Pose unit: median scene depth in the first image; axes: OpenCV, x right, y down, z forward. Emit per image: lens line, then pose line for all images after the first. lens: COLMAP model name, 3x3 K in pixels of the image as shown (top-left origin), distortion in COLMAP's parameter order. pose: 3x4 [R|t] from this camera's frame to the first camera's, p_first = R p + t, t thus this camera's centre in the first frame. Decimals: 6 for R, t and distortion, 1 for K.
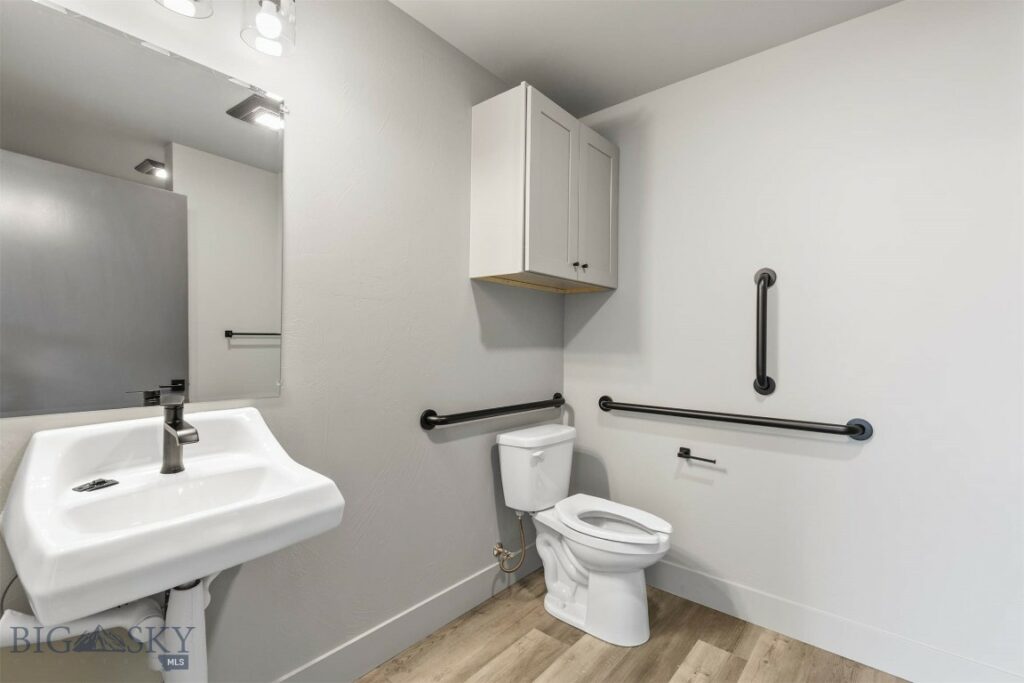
lens RADIAL K [[467.4, 0, 508.3], [0, 467.4, 341.5], [0, 0, 1]] dist [0.009764, -0.000180]
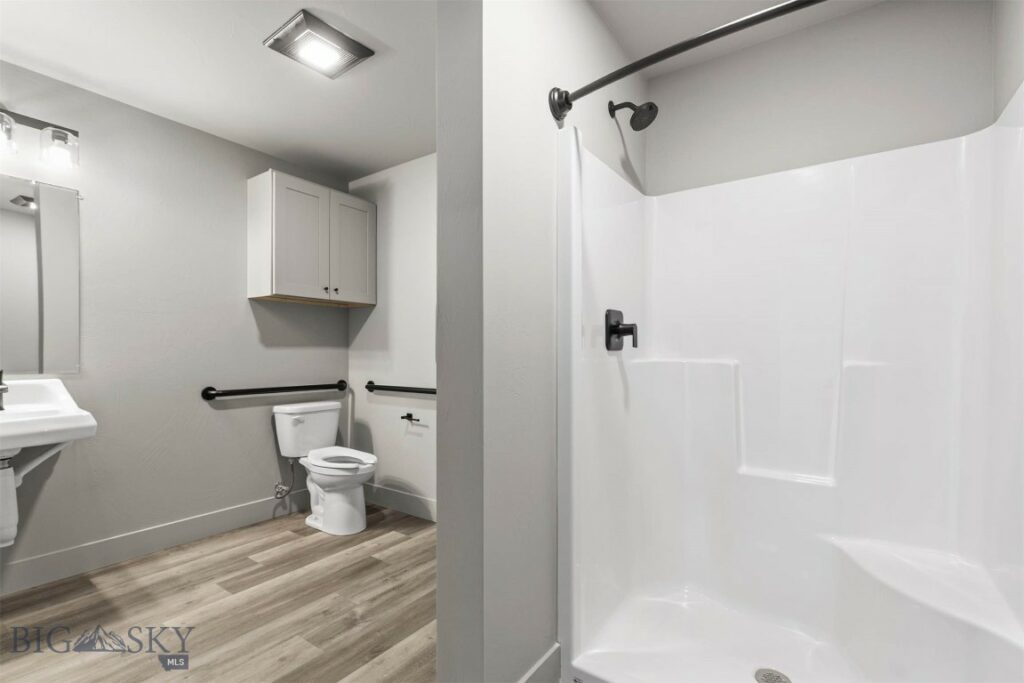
lens RADIAL K [[467.4, 0, 499.7], [0, 467.4, 357.8], [0, 0, 1]] dist [0.009764, -0.000180]
pose [[0.996257, -0.007160, 0.086139, 0.554527], [0.005767, 0.999849, 0.016406, 0.030111], [-0.086244, -0.015848, 0.996148, -0.507280]]
